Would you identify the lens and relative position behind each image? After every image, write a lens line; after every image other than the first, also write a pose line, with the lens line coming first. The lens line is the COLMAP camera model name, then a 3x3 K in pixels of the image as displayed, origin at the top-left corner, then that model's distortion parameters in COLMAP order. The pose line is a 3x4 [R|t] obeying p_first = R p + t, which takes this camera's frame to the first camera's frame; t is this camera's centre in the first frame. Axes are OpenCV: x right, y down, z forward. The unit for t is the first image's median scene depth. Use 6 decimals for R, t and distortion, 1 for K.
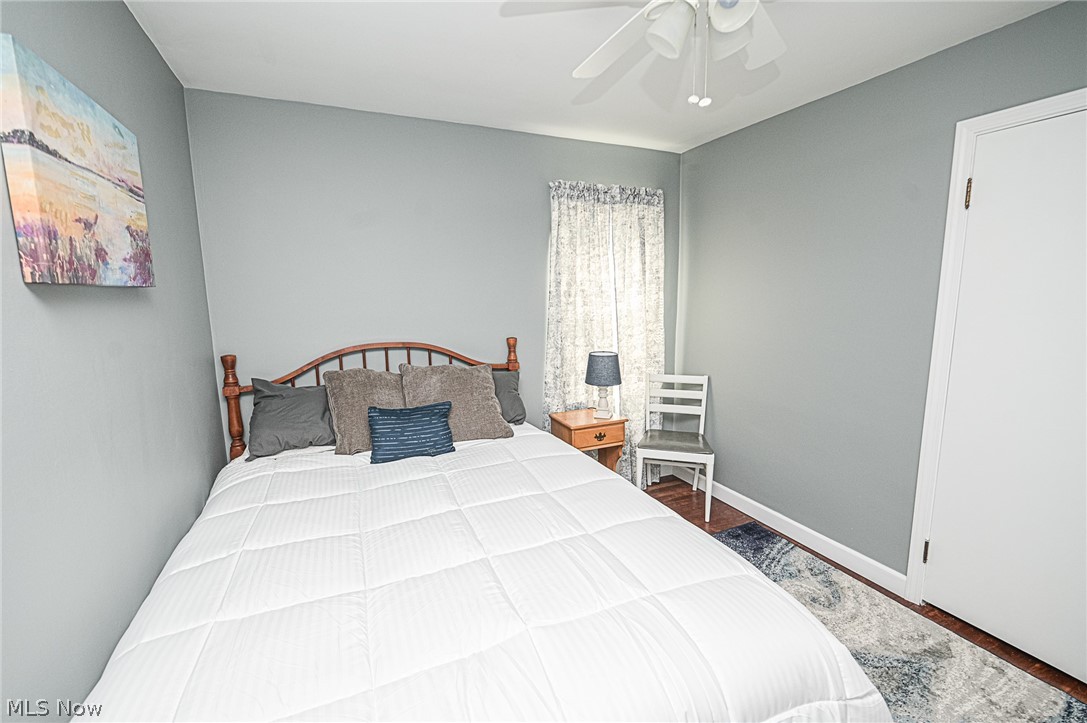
lens RADIAL K [[458.1, 0, 539.8], [0, 458.1, 359.1], [0, 0, 1]] dist [-0.007672, 0.000630]
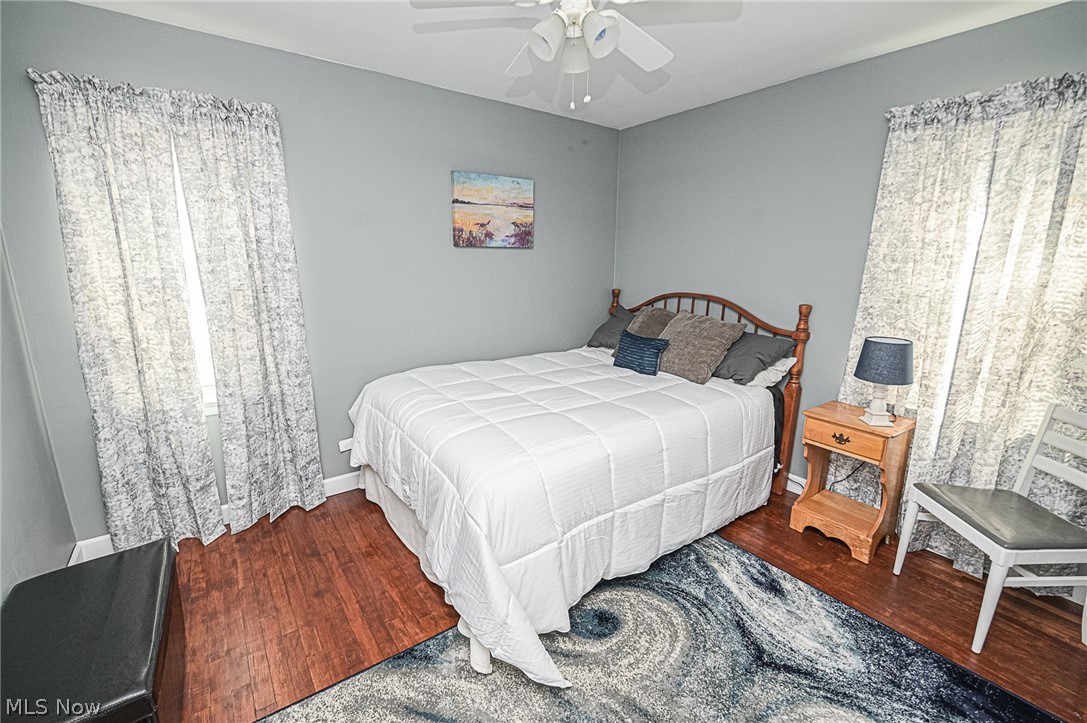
lens RADIAL K [[458.1, 0, 538.9], [0, 458.1, 360.7], [0, 0, 1]] dist [-0.007672, 0.000630]
pose [[0.207180, 0.235394, -0.949561, 0.748563], [-0.154808, 0.966280, 0.205762, -0.045619], [0.965977, 0.104370, 0.236634, 0.285619]]
